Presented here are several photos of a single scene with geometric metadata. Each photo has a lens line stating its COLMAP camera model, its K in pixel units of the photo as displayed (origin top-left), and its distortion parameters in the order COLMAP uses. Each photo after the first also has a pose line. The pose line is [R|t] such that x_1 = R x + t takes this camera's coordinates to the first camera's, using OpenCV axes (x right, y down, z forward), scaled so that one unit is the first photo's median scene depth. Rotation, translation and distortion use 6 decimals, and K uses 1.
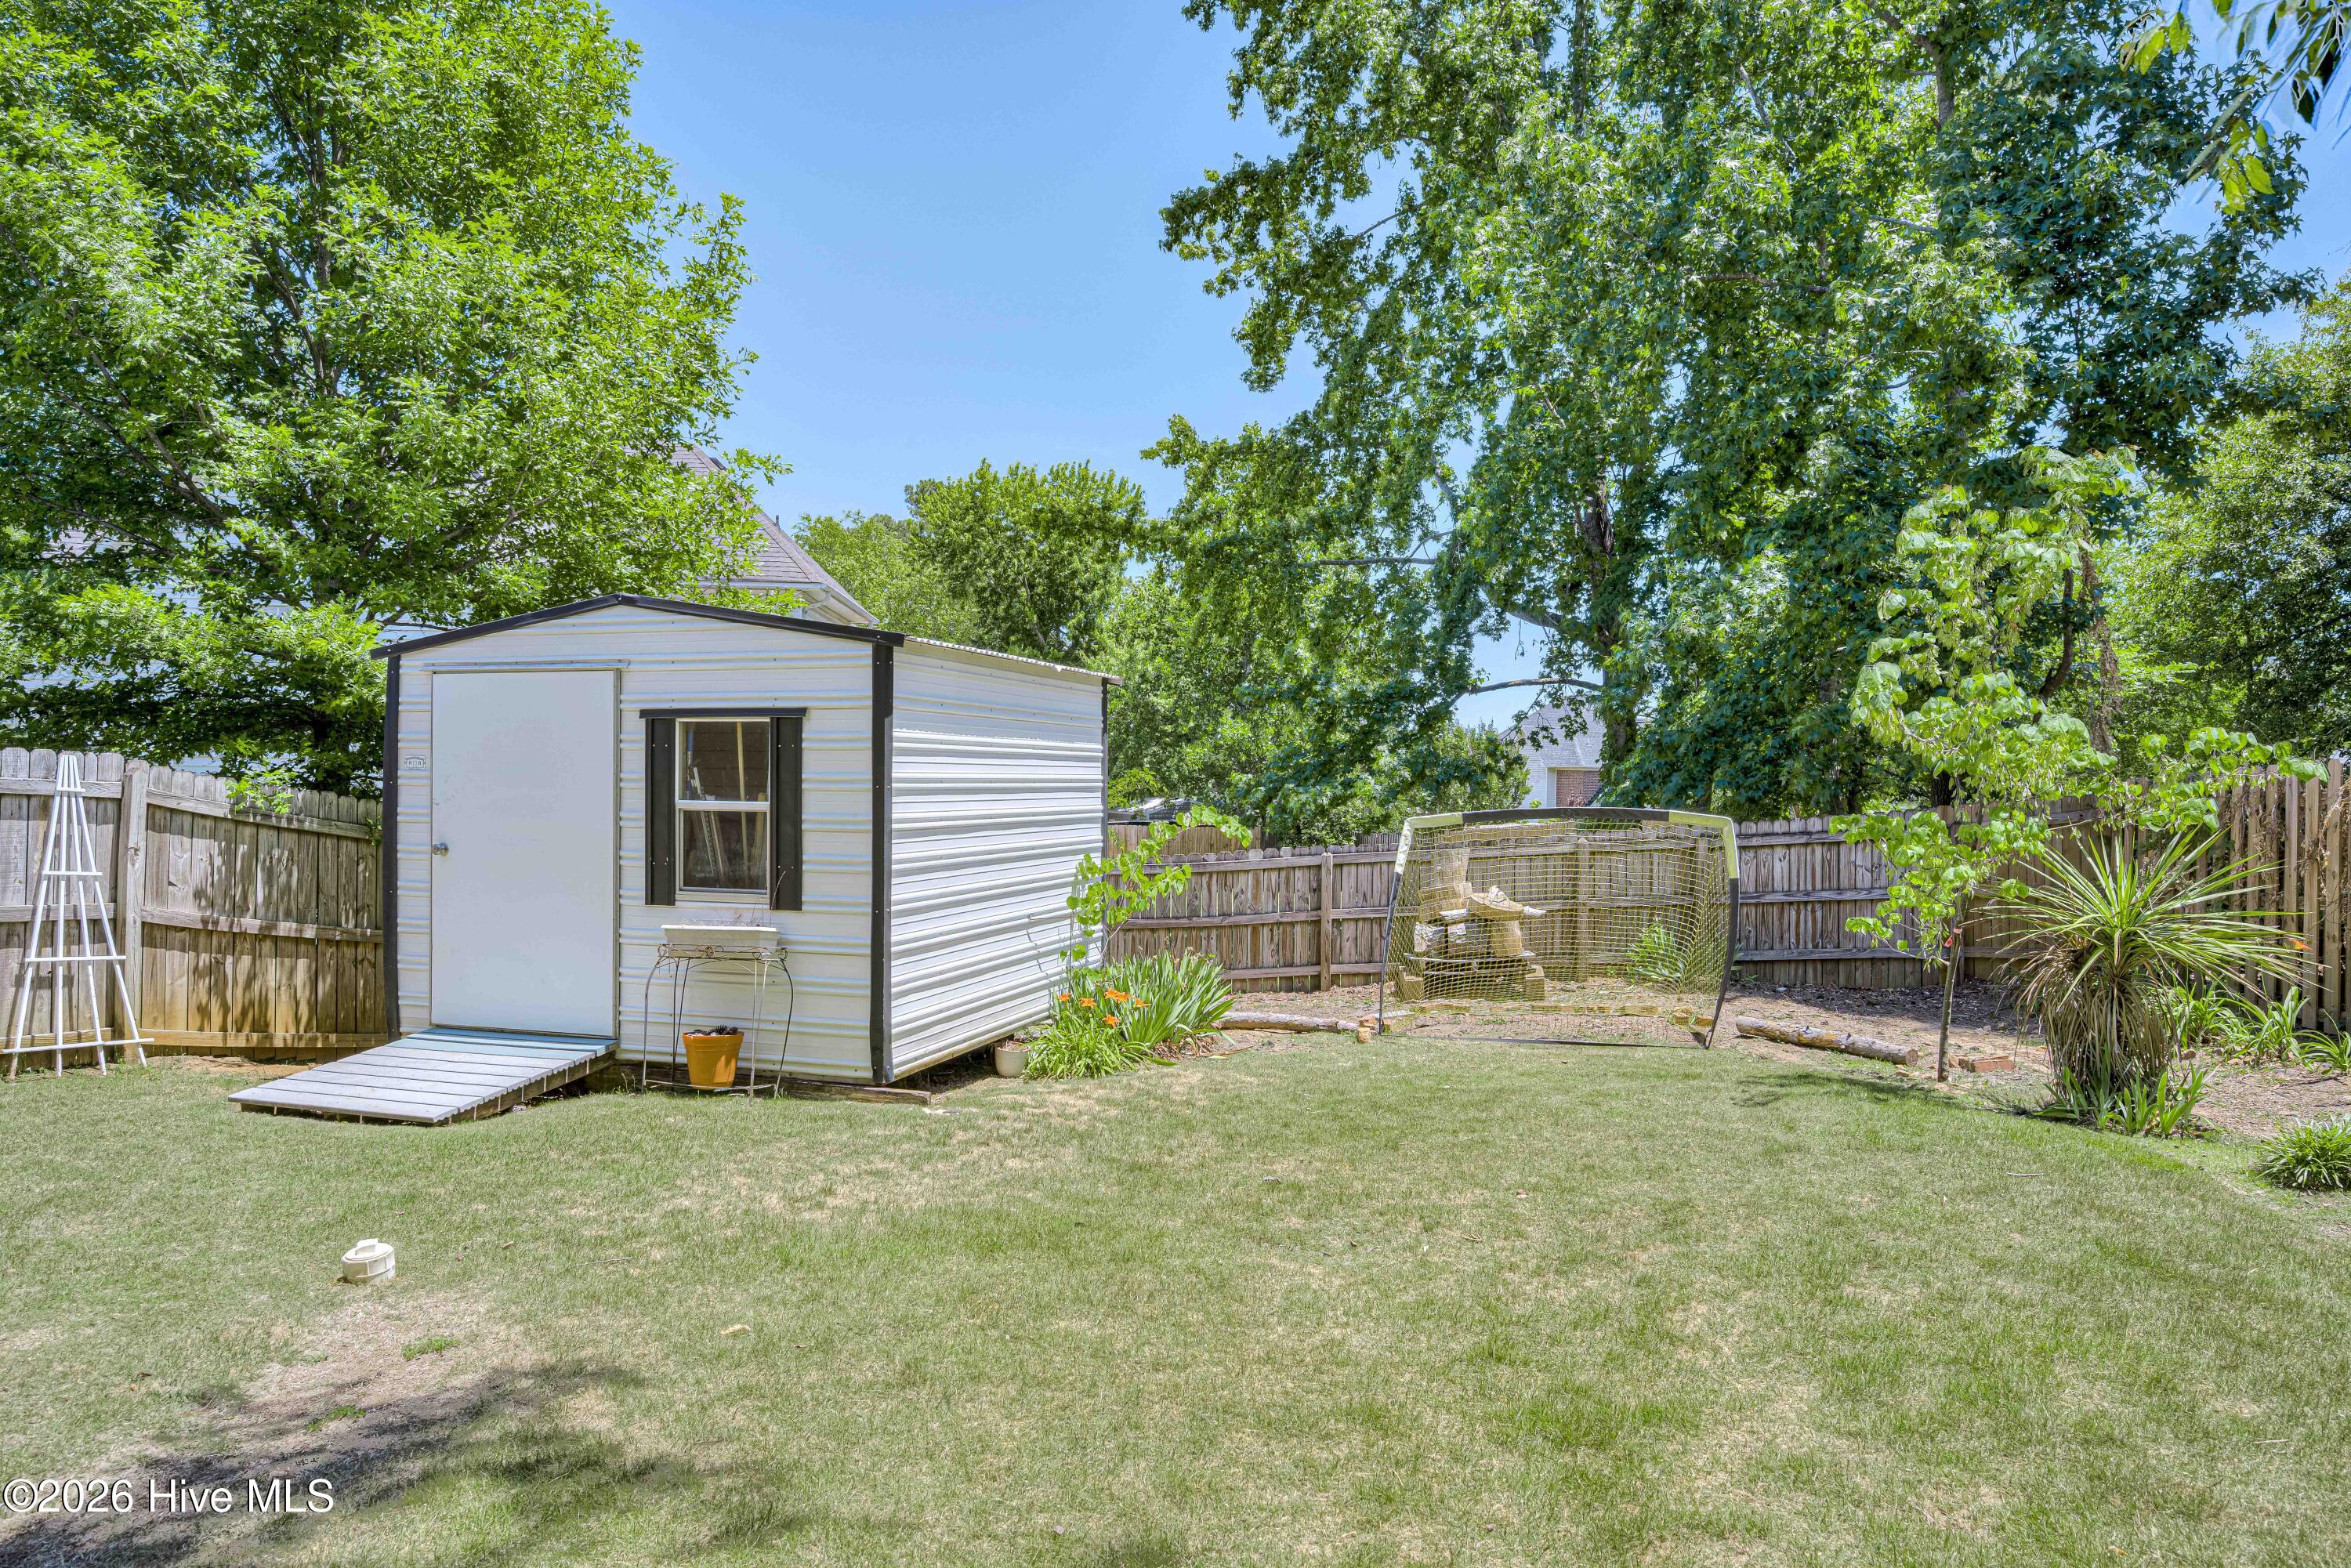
lens RADIAL K [[1321.4, 0, 1246.2], [0, 1321.4, 788.9], [0, 0, 1]] dist [0.001236, 0.000261]
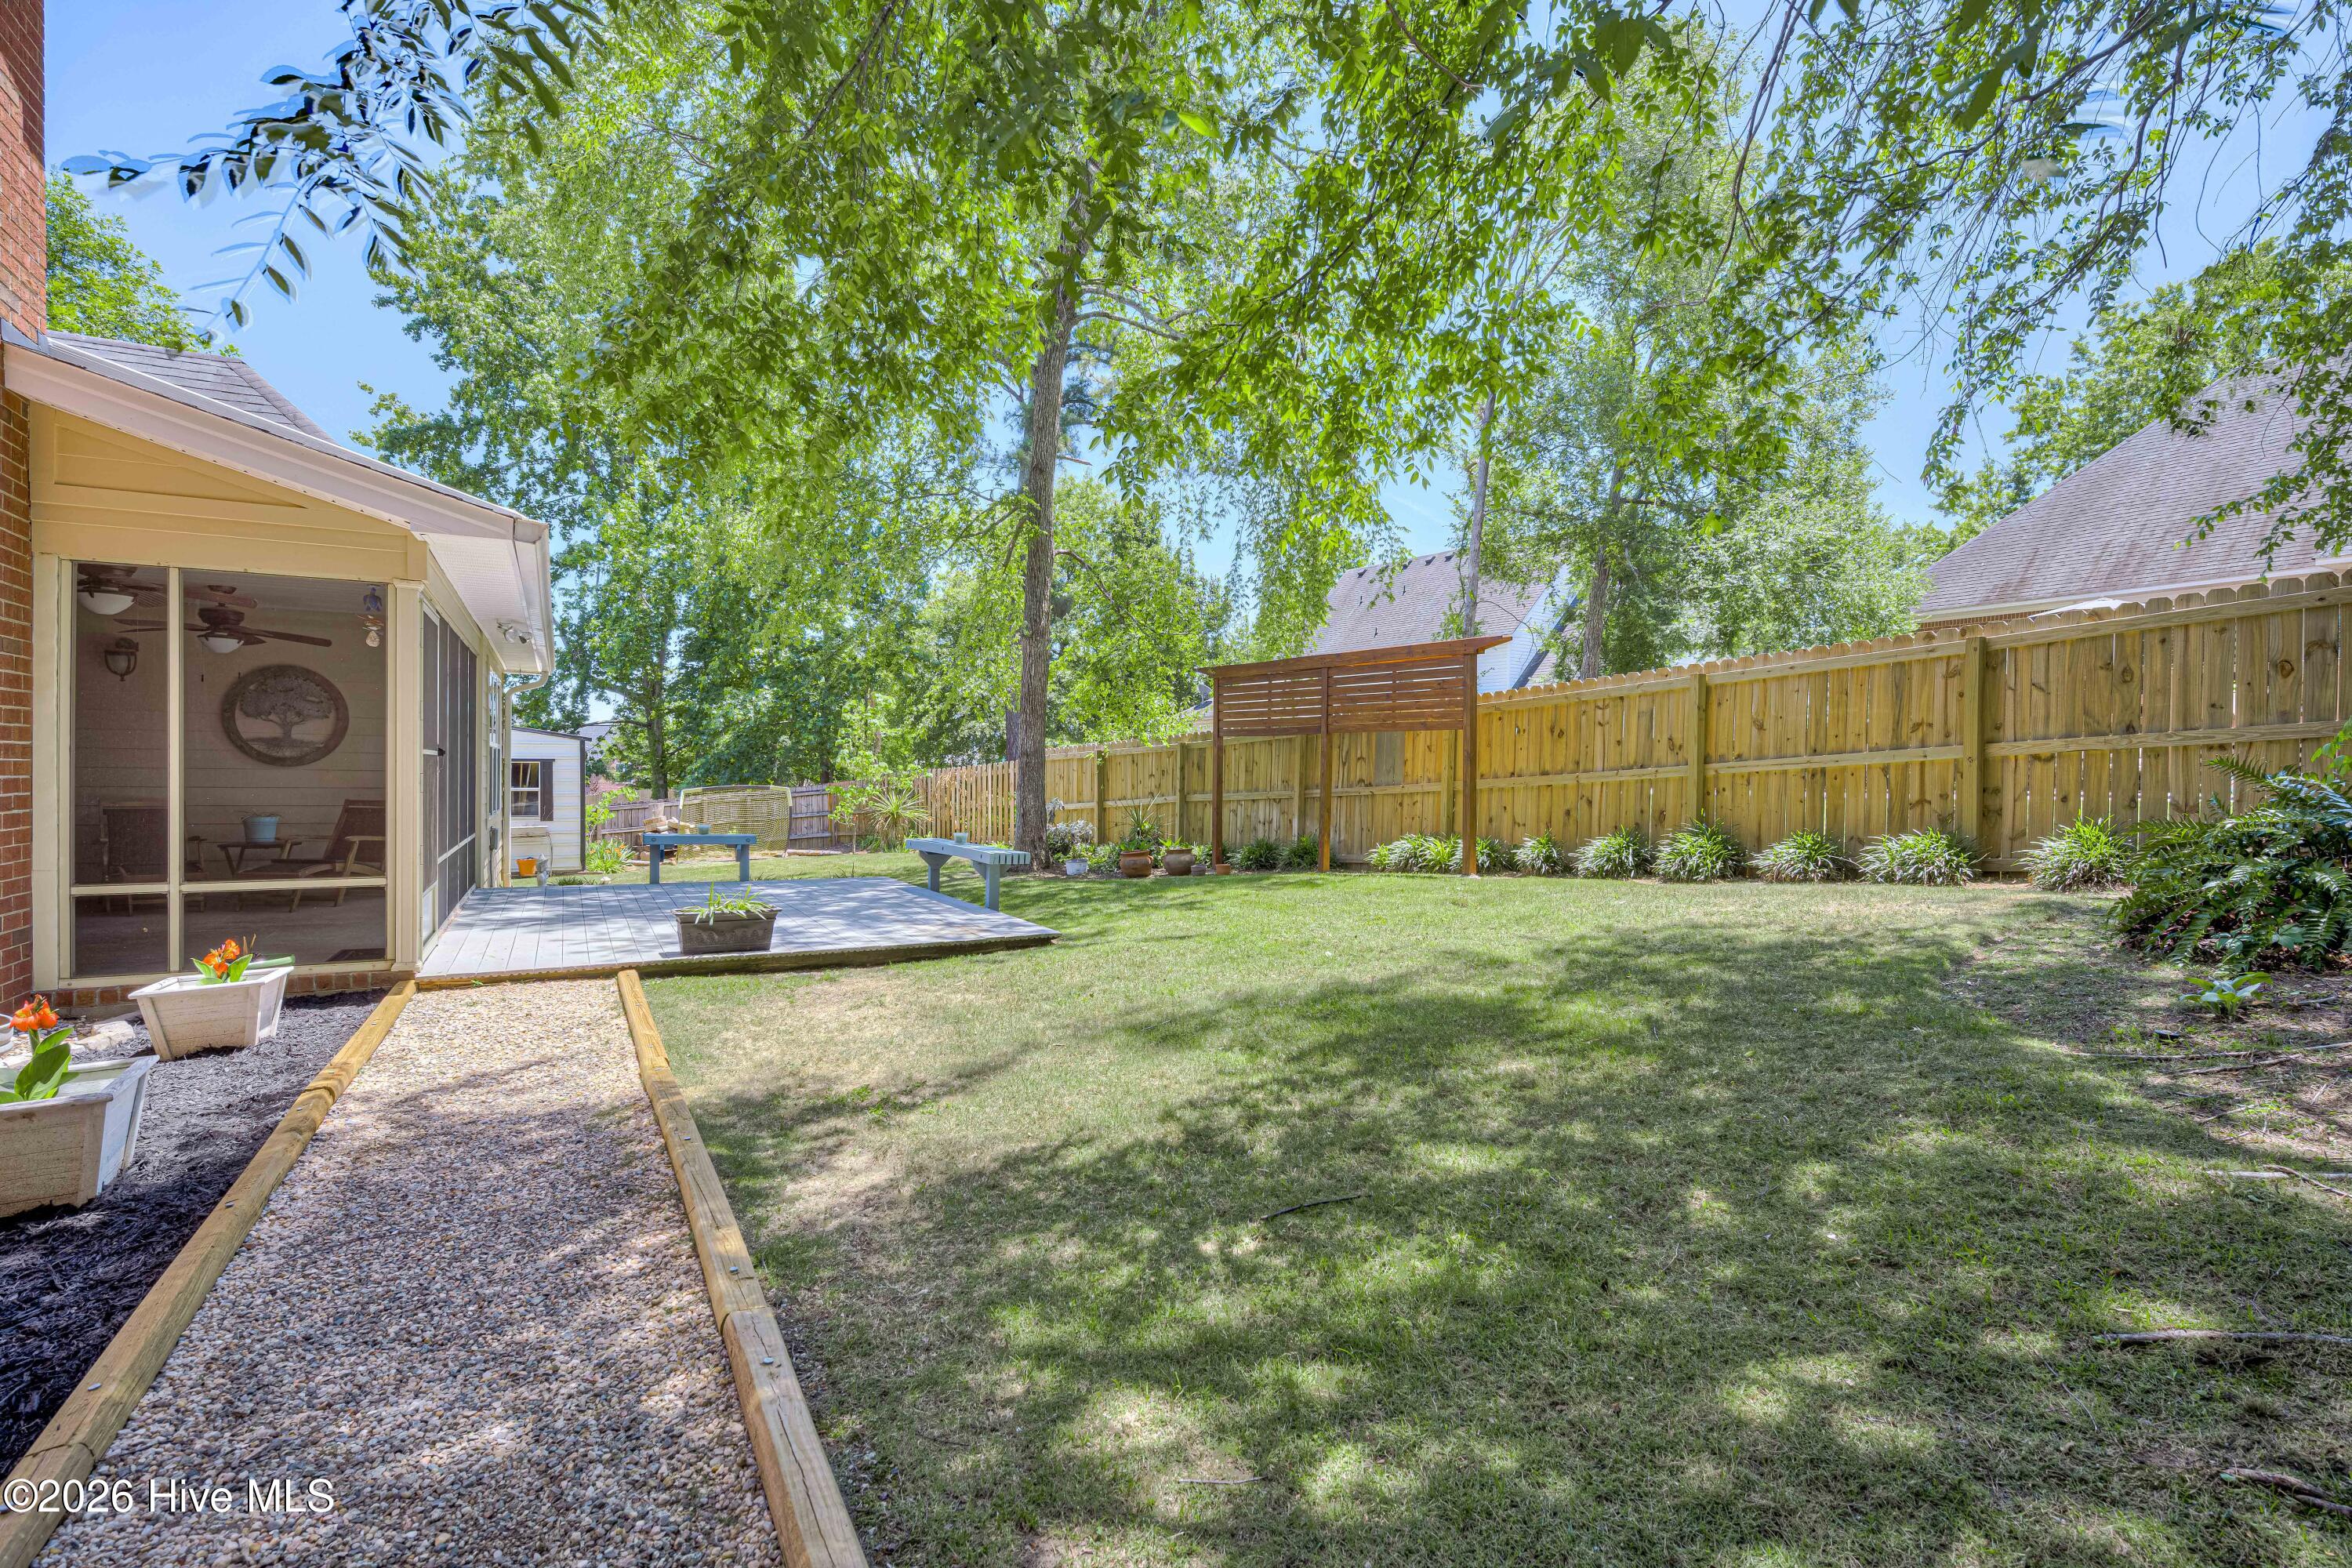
lens RADIAL K [[1154.4, 0, 1179.8], [0, 1154.4, 780.2], [0, 0, 1]] dist [0.001230, 0.000062]
pose [[0.654799, -0.013704, 0.755679, -1.473156], [0.006735, 0.999902, 0.012298, -0.032767], [-0.755773, -0.002963, 0.654827, -2.032027]]
